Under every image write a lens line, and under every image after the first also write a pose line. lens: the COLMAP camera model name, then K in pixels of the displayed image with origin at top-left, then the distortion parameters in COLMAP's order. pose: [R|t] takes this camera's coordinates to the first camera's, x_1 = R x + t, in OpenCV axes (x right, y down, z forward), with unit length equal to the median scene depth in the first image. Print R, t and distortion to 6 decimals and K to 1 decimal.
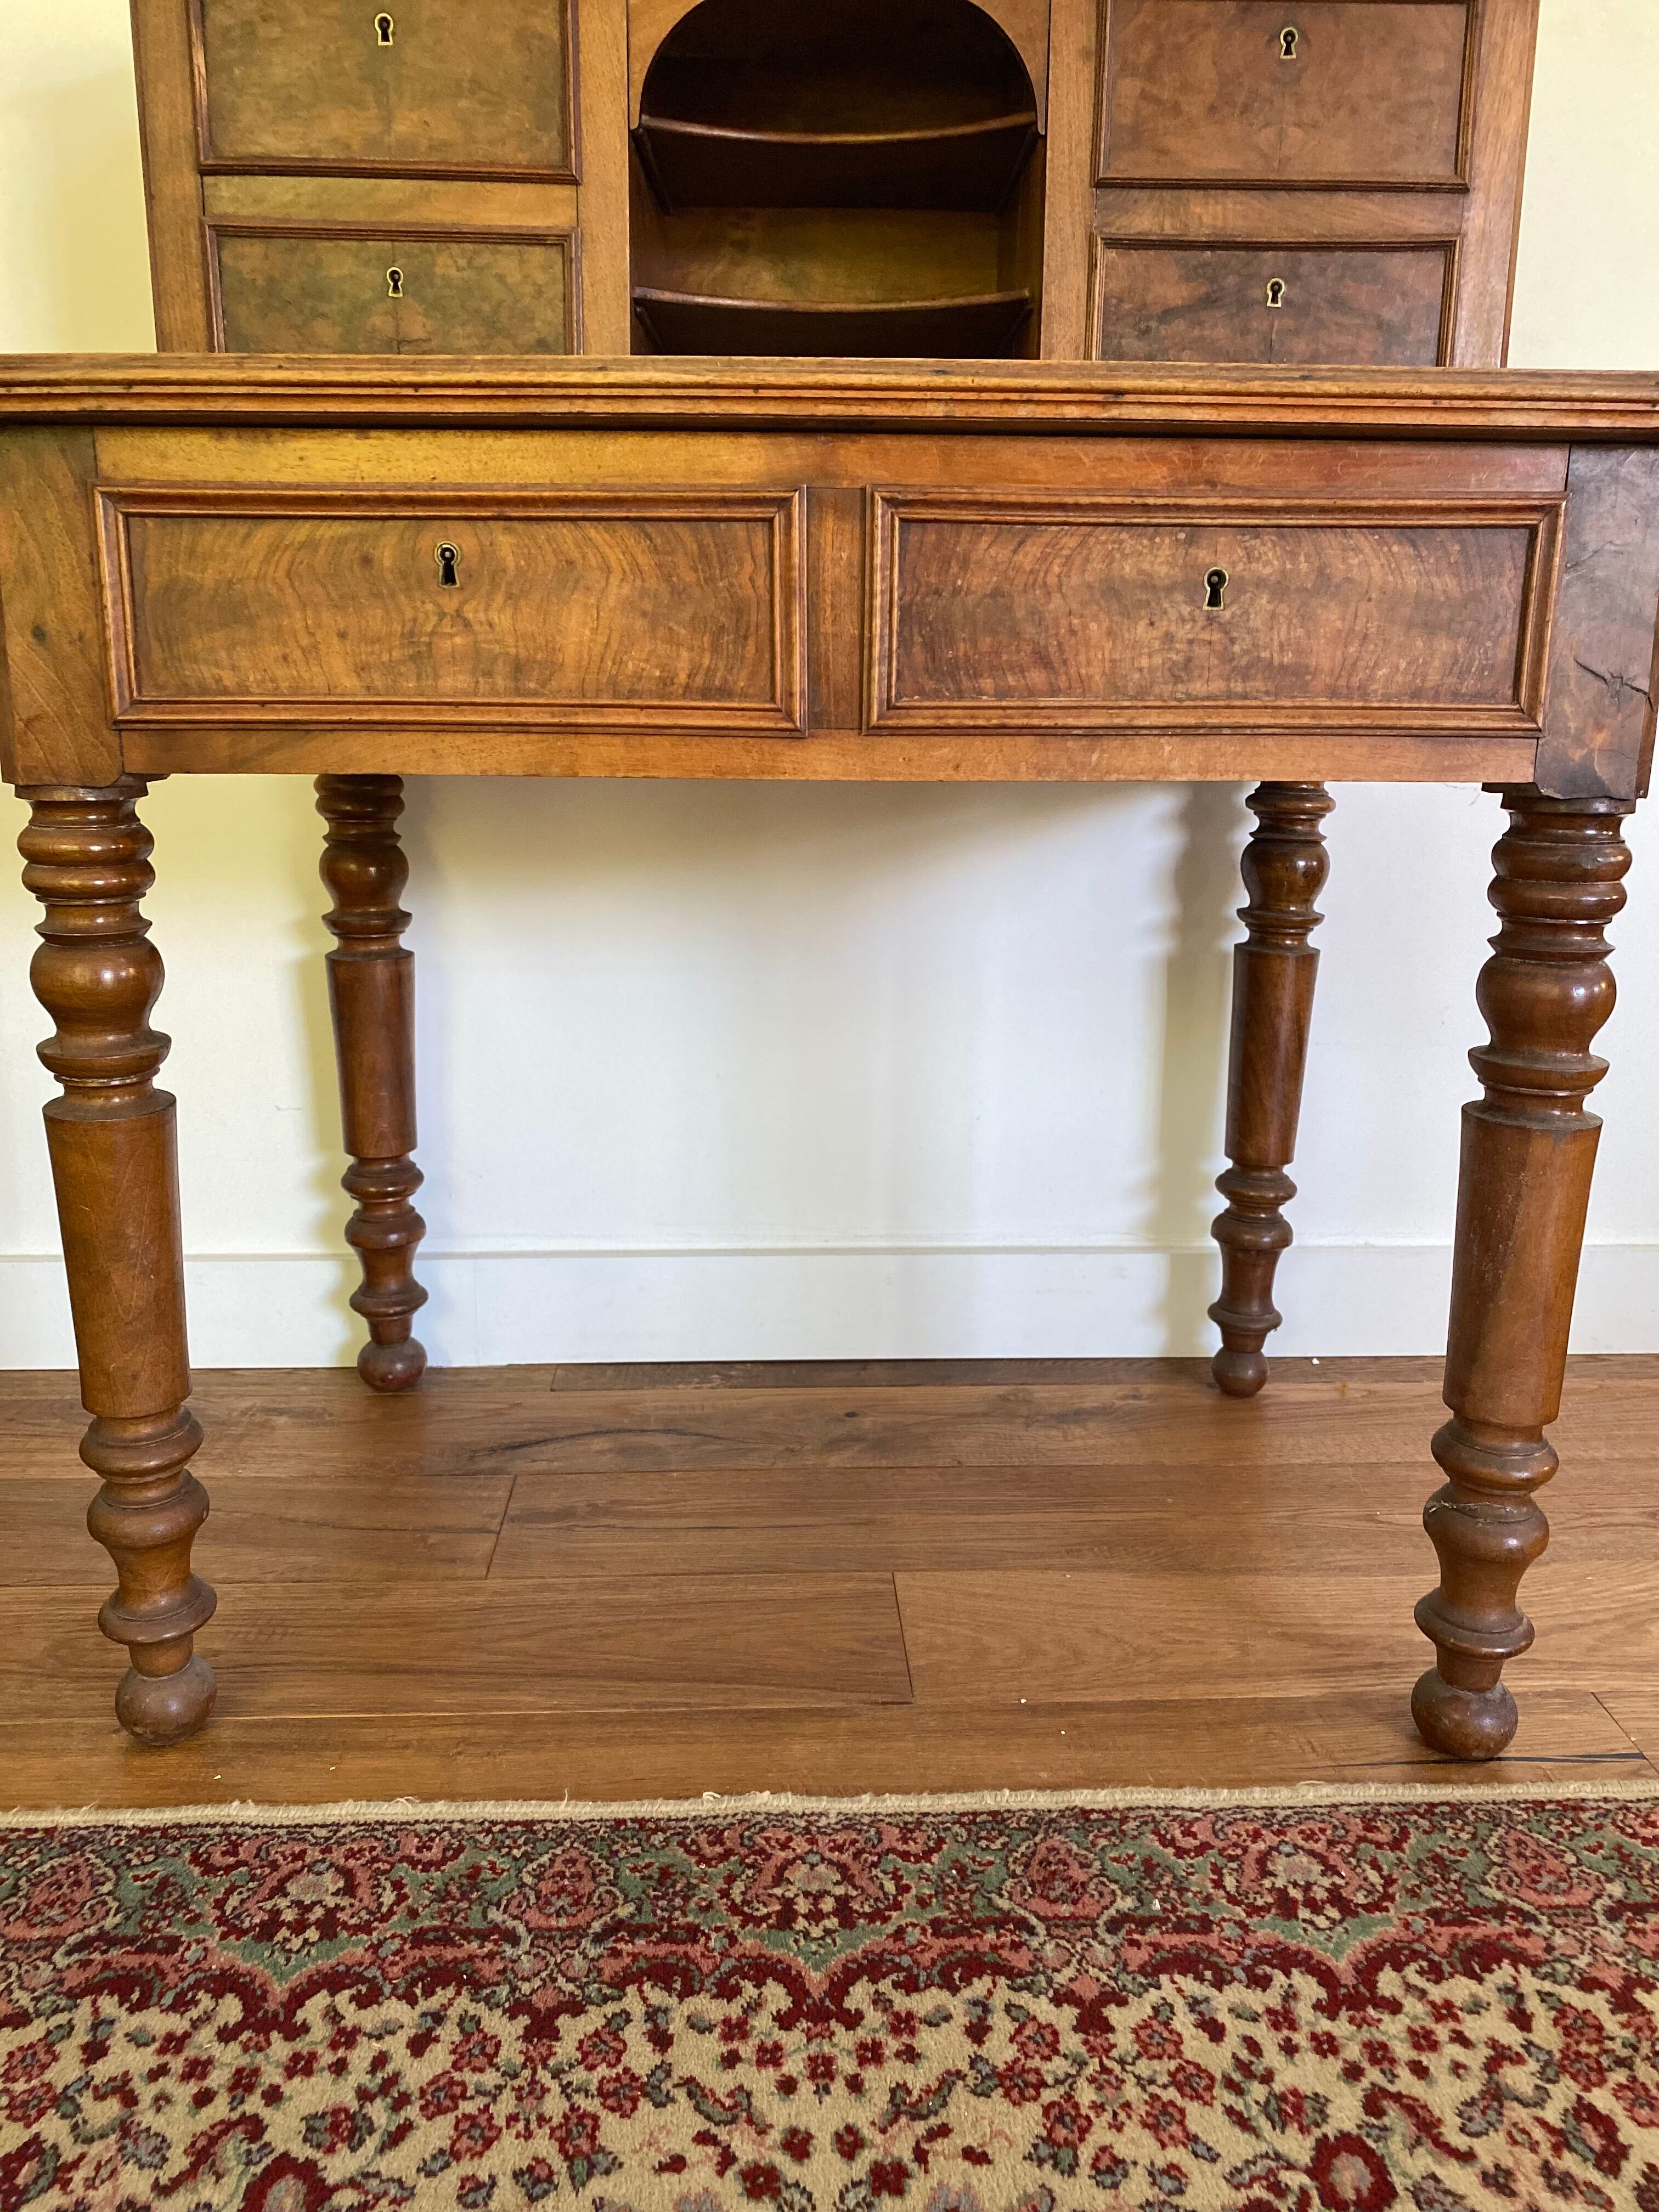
lens RADIAL K [[1685.8, 0, 845.7], [0, 1685.8, 1099.3], [0, 0, 1]] dist [0.044667, -0.056154]
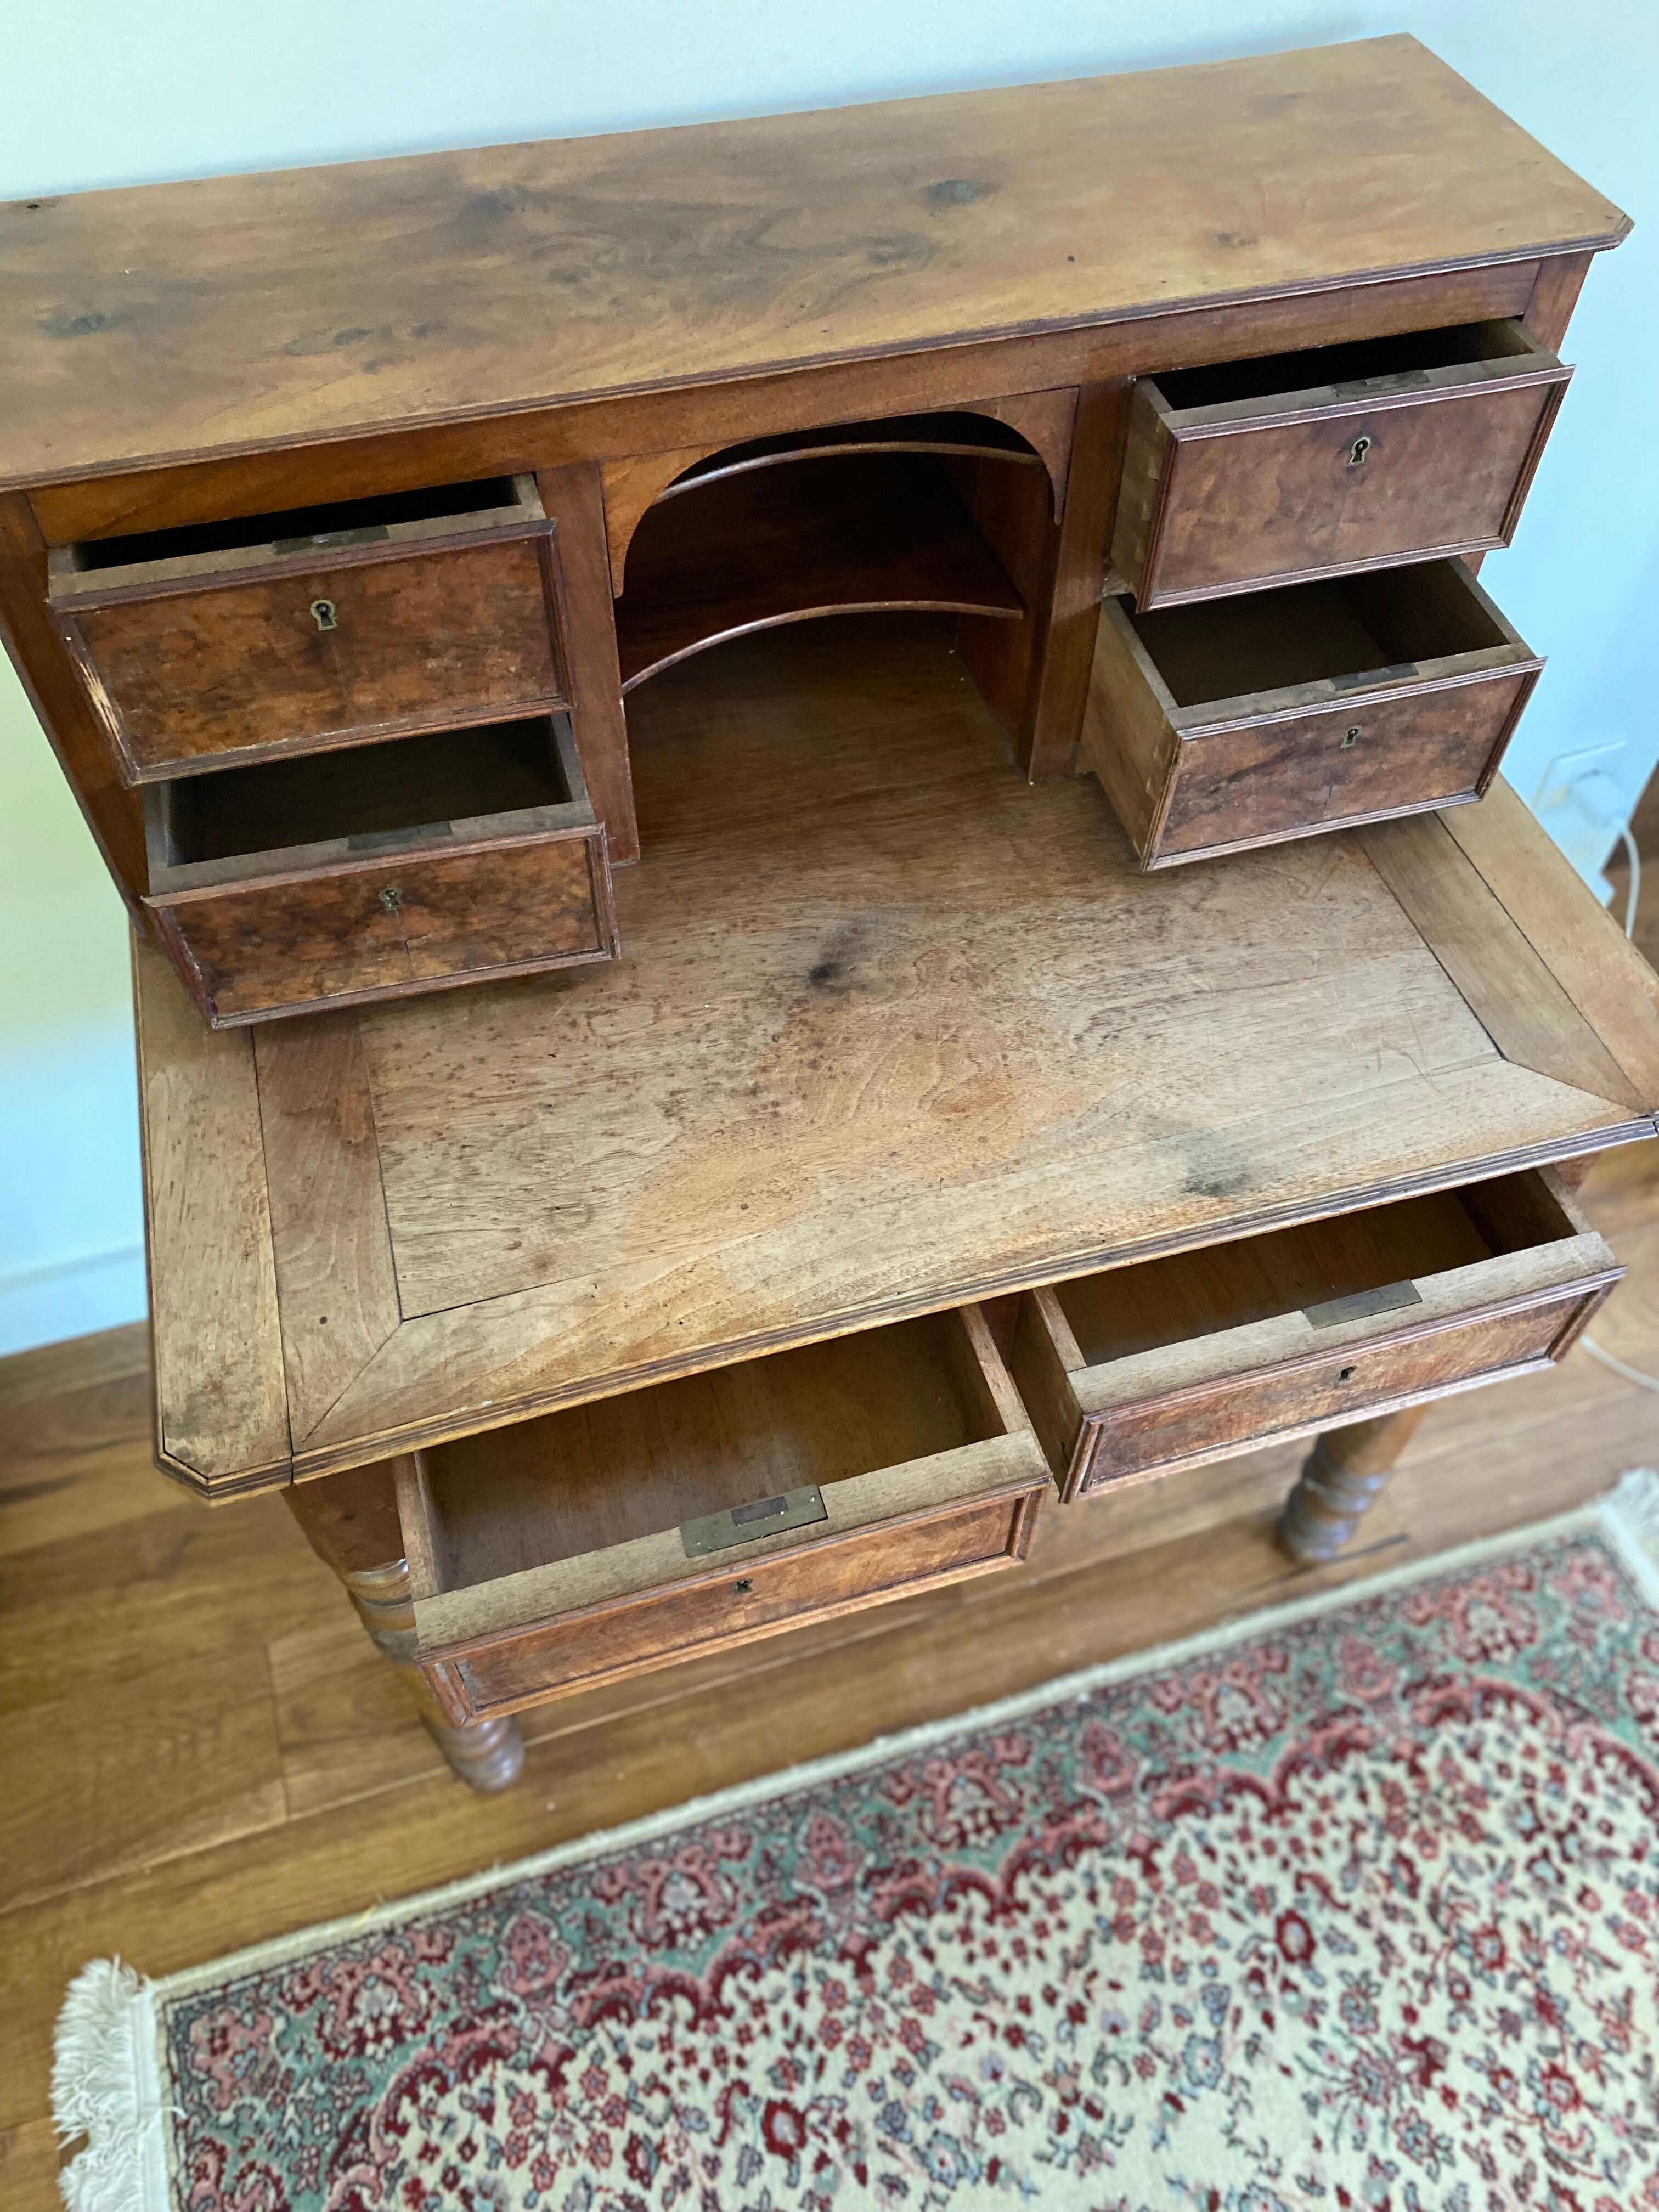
lens RADIAL K [[1685.8, 0, 848.7], [0, 1685.8, 1095.3], [0, 0, 1]] dist [0.044667, -0.056154]
pose [[0.963492, -0.212314, 0.163116, -0.263146], [0.060794, 0.766809, 0.638990, -1.173606], [-0.260746, -0.605745, 0.751721, 0.201640]]
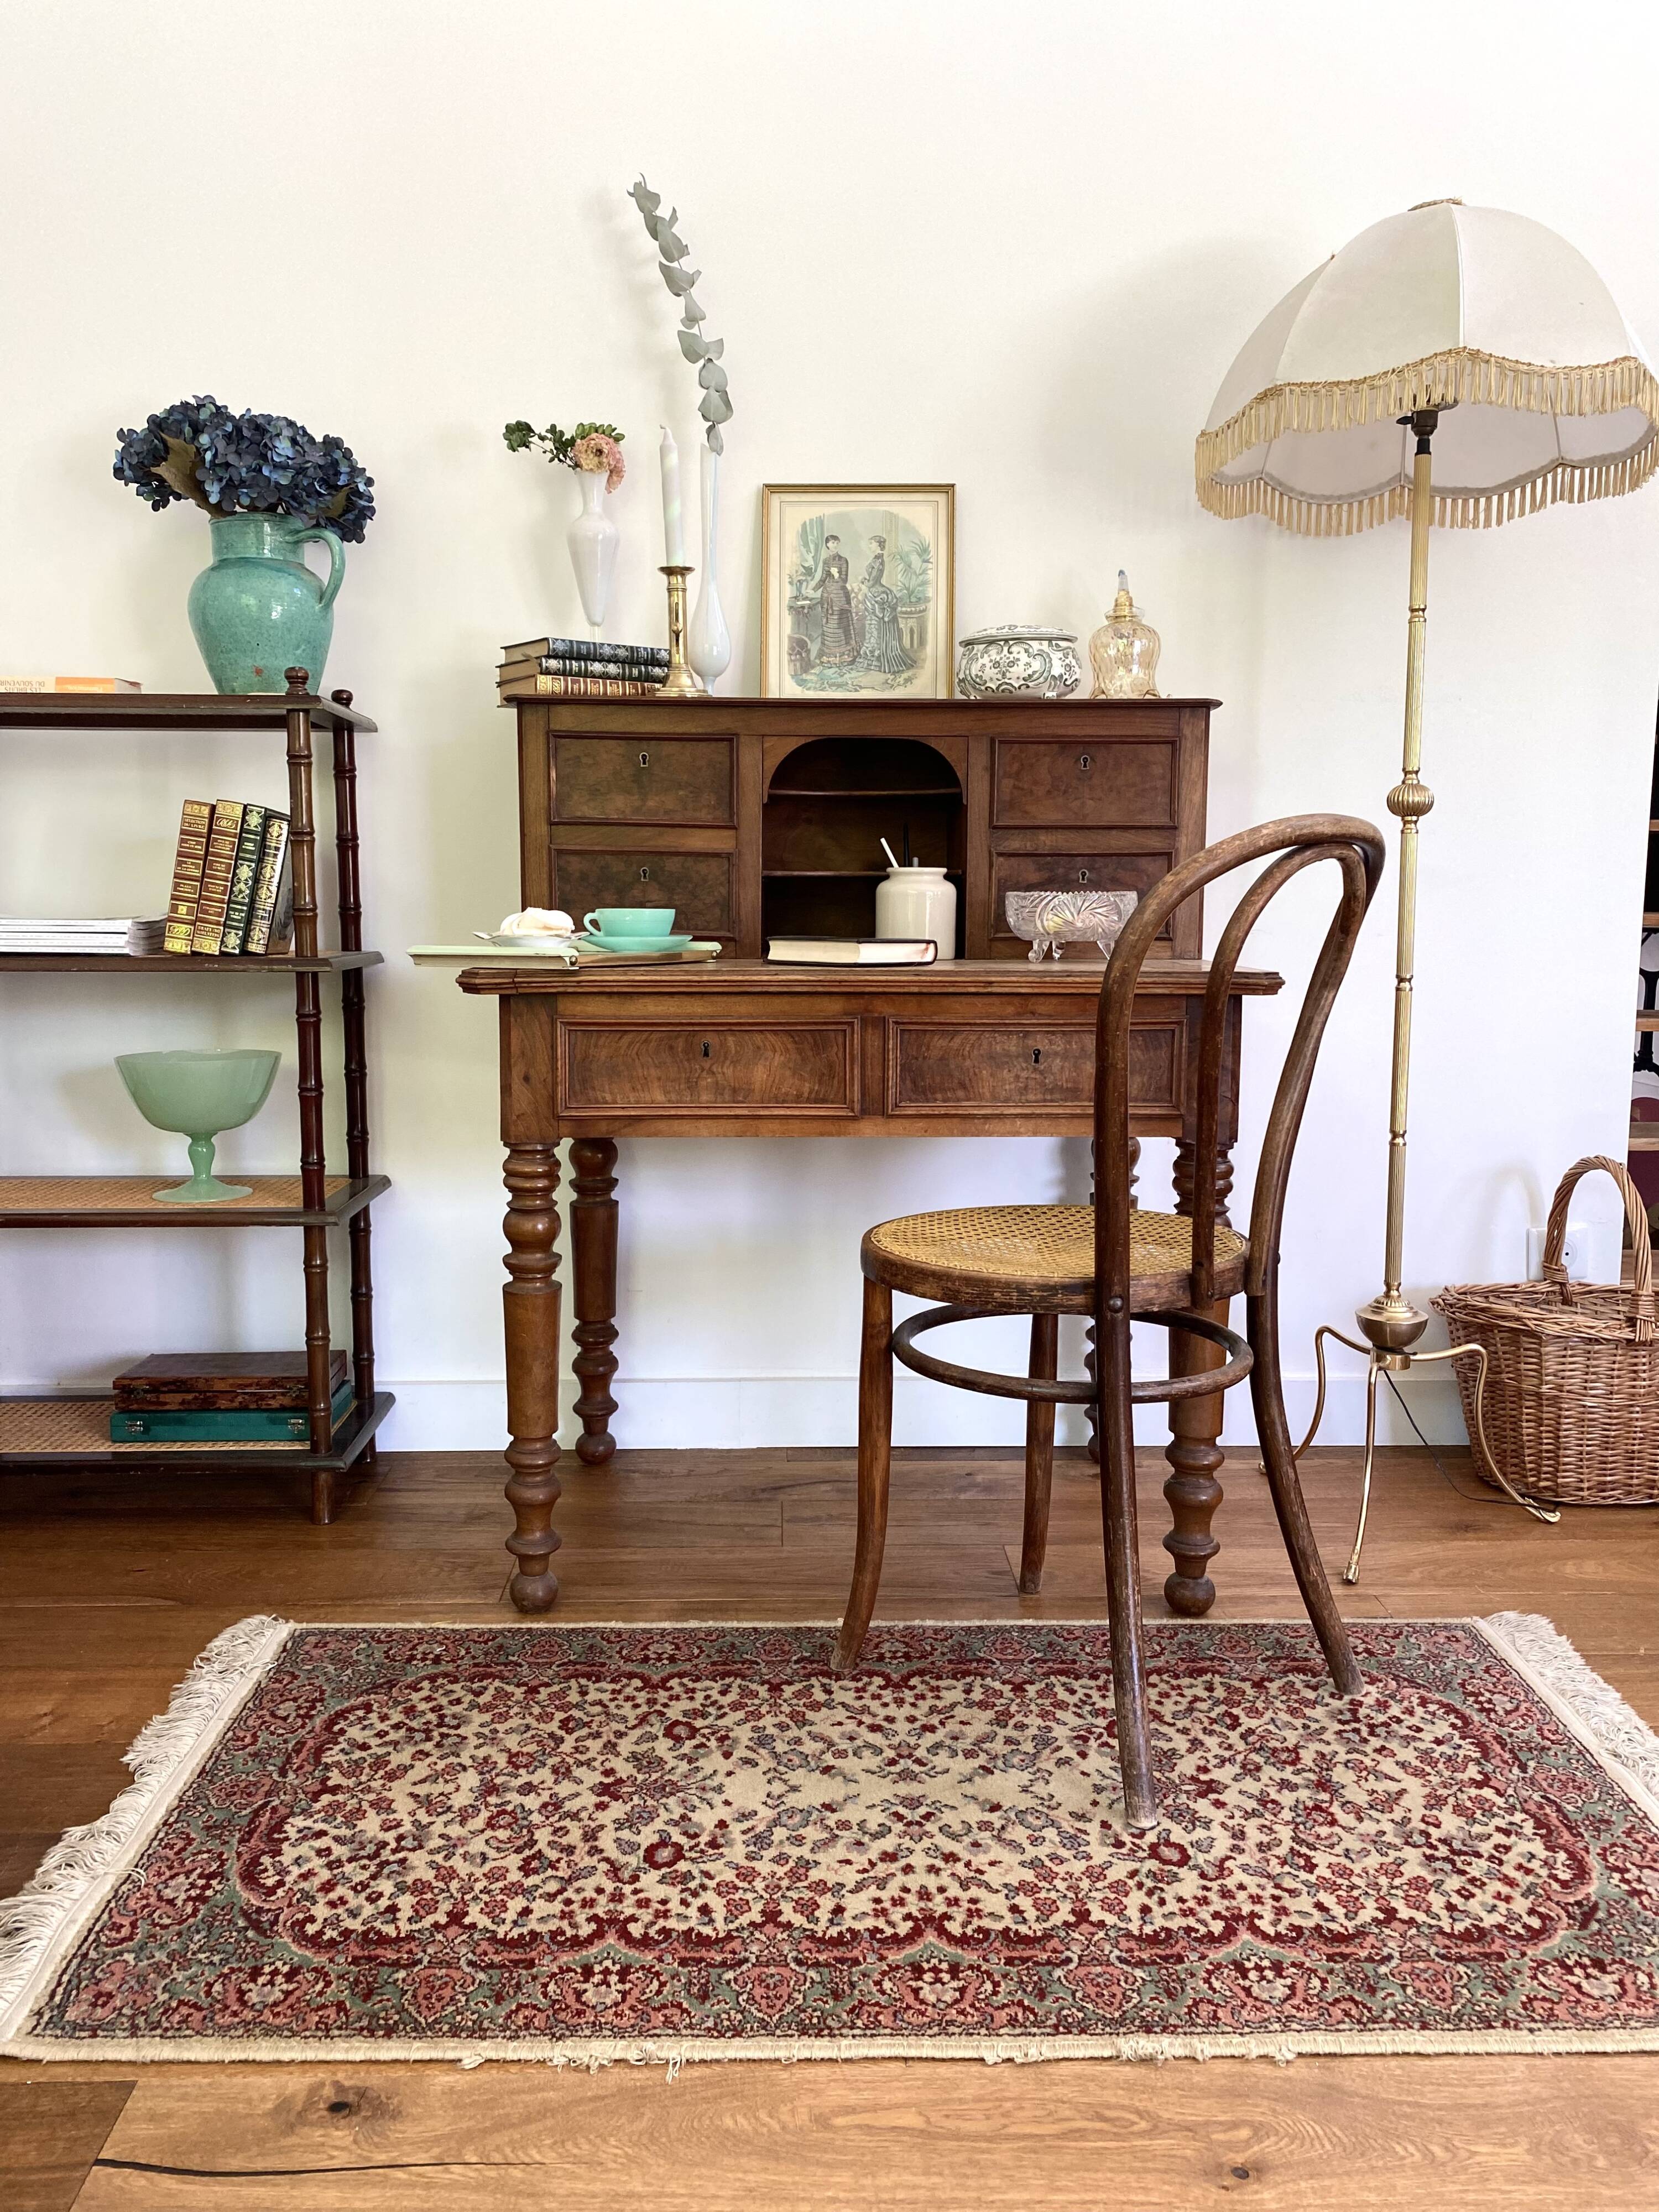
lens RADIAL K [[1685.8, 0, 837.2], [0, 1685.8, 1086.6], [0, 0, 1]] dist [0.044667, -0.056154]
pose [[0.999973, -0.006044, 0.004072, -0.061103], [0.006500, 0.992330, -0.123442, 0.019000], [-0.003295, 0.123466, 0.992343, -1.216677]]
